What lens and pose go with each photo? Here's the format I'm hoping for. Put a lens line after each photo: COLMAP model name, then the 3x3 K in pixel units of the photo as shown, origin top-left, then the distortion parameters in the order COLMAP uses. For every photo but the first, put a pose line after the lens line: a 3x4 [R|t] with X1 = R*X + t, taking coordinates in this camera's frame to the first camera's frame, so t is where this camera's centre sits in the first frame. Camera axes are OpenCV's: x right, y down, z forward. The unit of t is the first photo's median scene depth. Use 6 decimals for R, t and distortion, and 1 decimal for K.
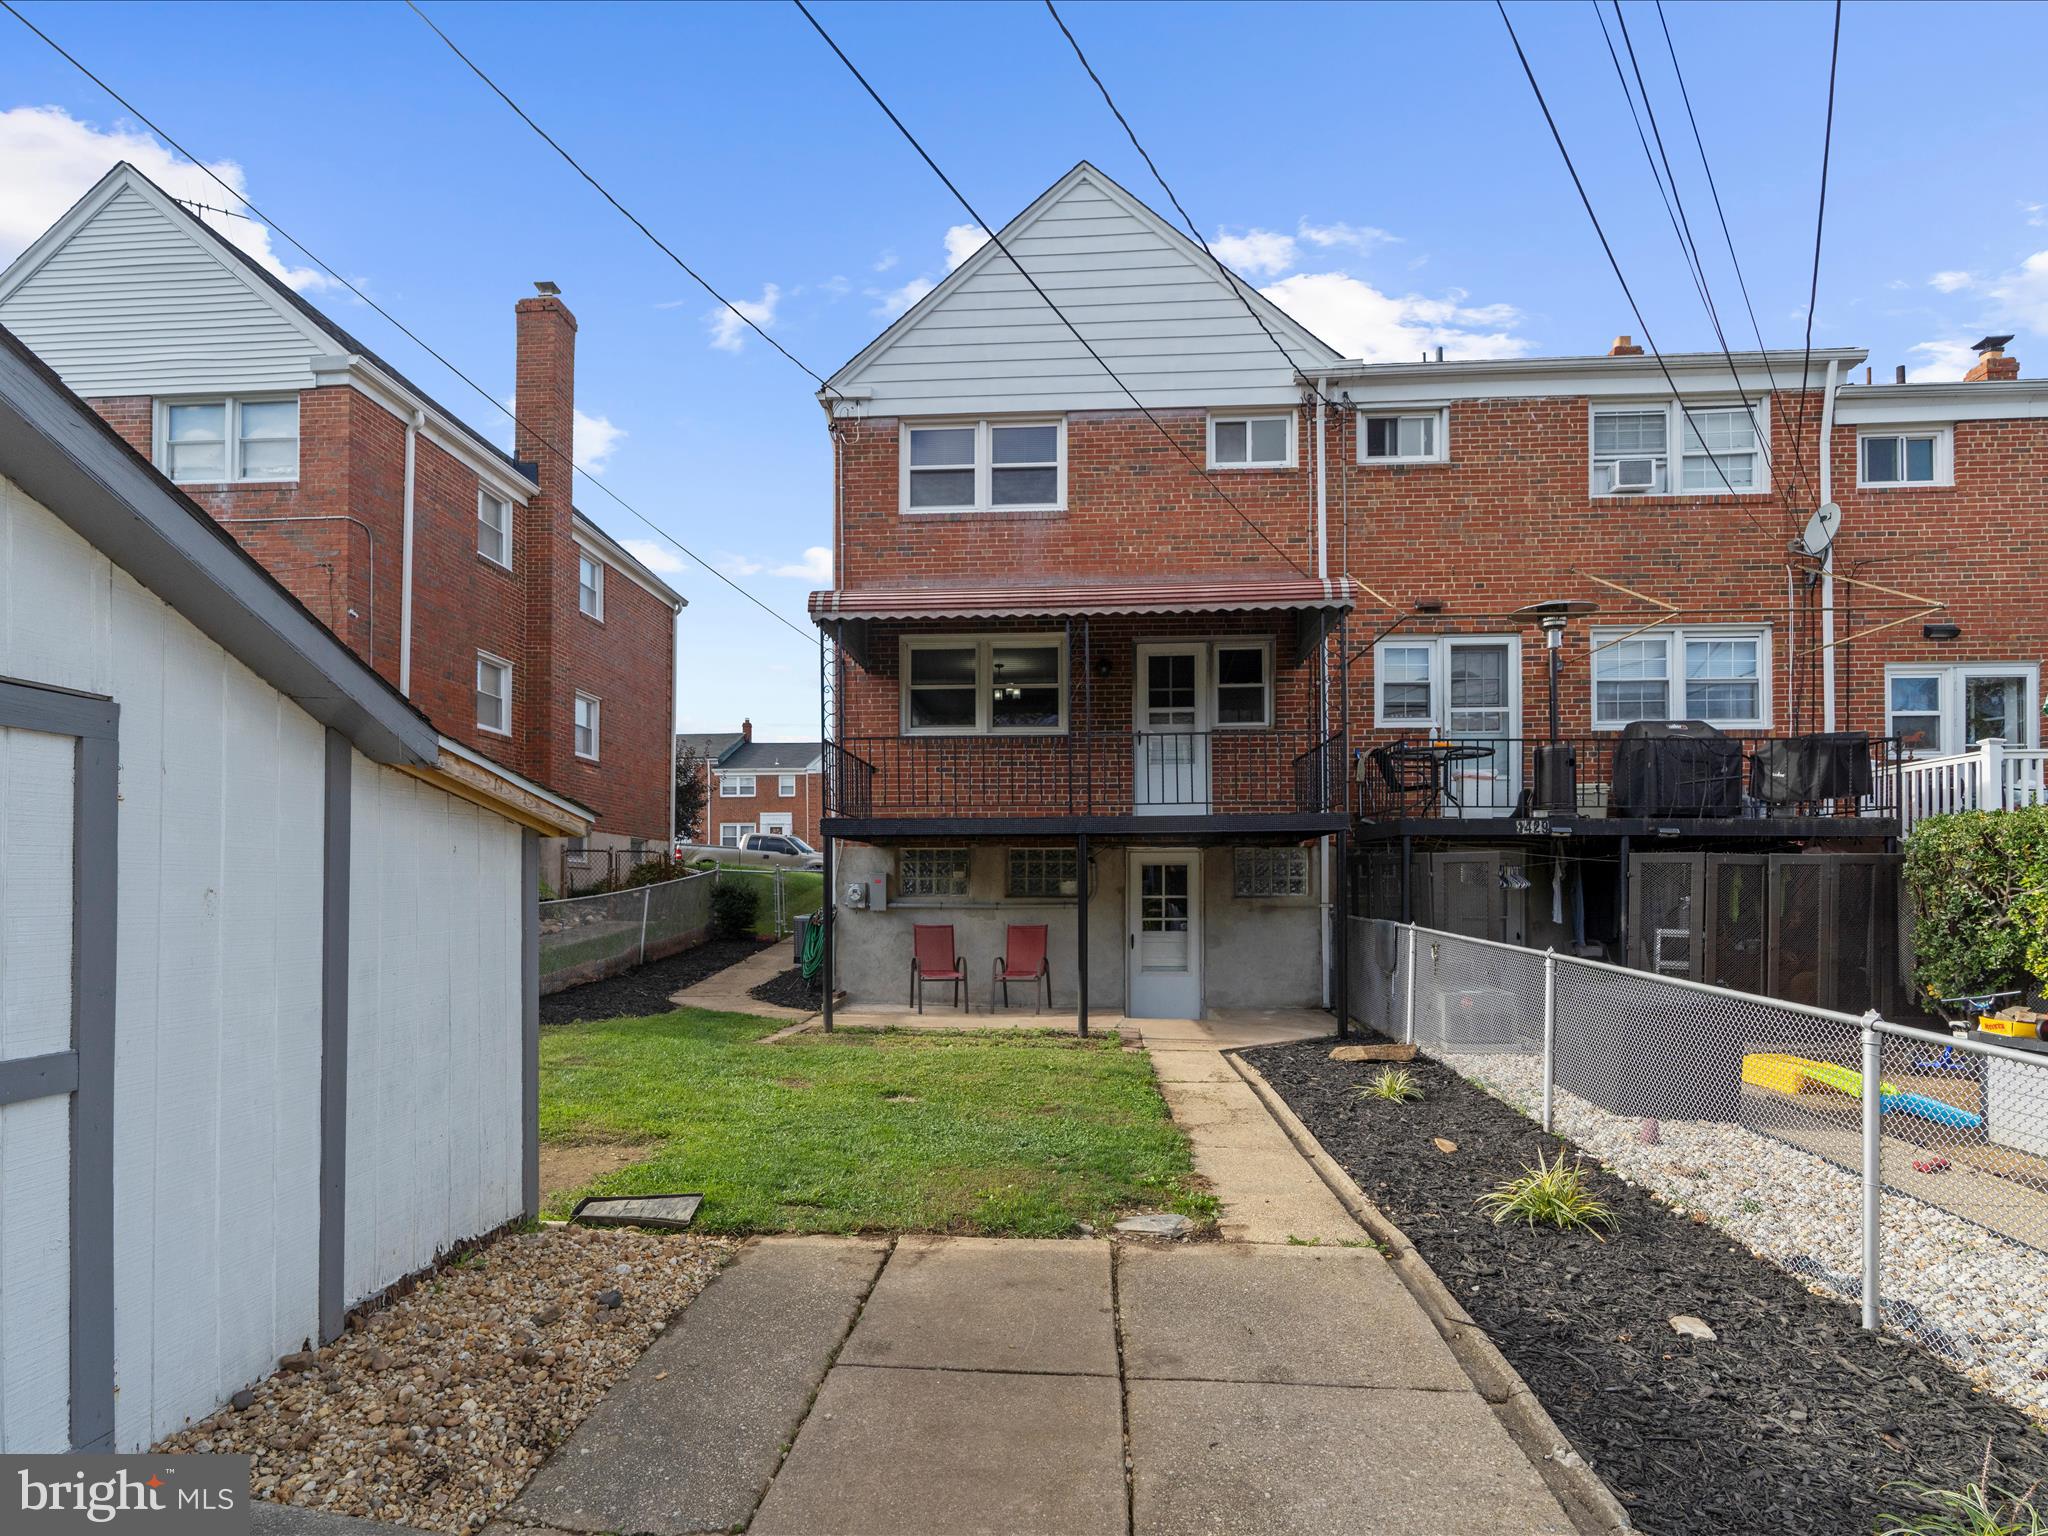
lens RADIAL K [[1068.7, 0, 1019.0], [0, 1068.7, 875.5], [0, 0, 1]] dist [-0.010468, 0.001247]
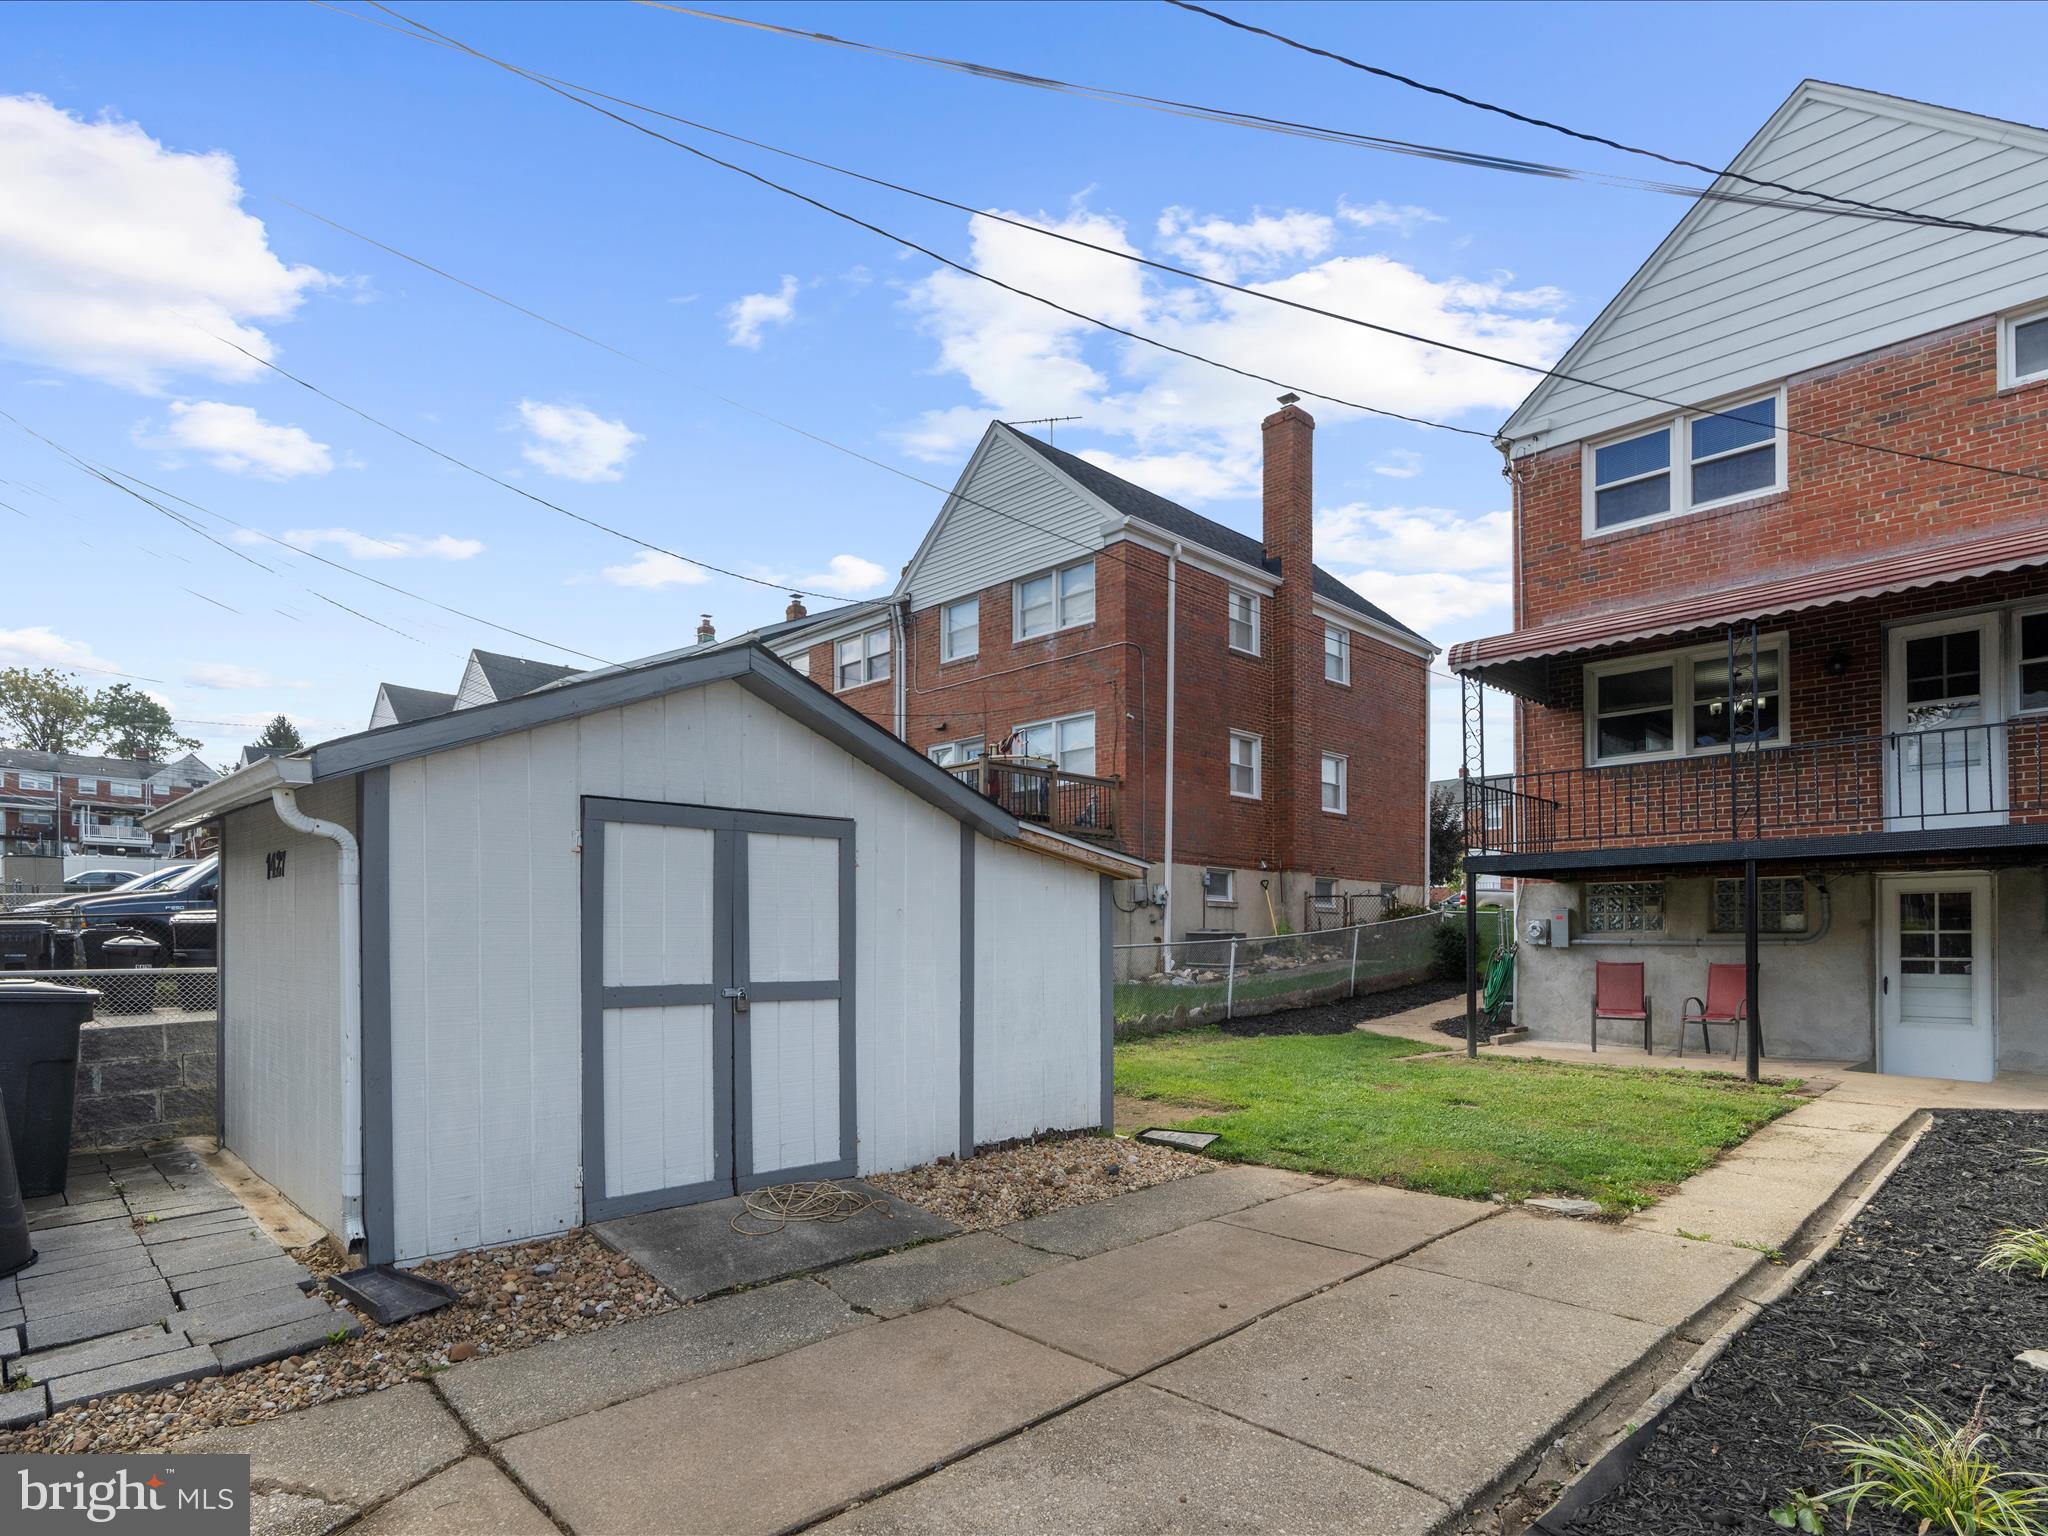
lens RADIAL K [[1066.2, 0, 1023.8], [0, 1066.2, 925.0], [0, 0, 1]] dist [-0.001749, 0.000505]
pose [[0.754505, -0.008293, -0.656242, 0.142158], [0.009404, 0.999954, -0.001824, 0.009491], [0.656227, -0.004795, 0.754548, -0.070407]]
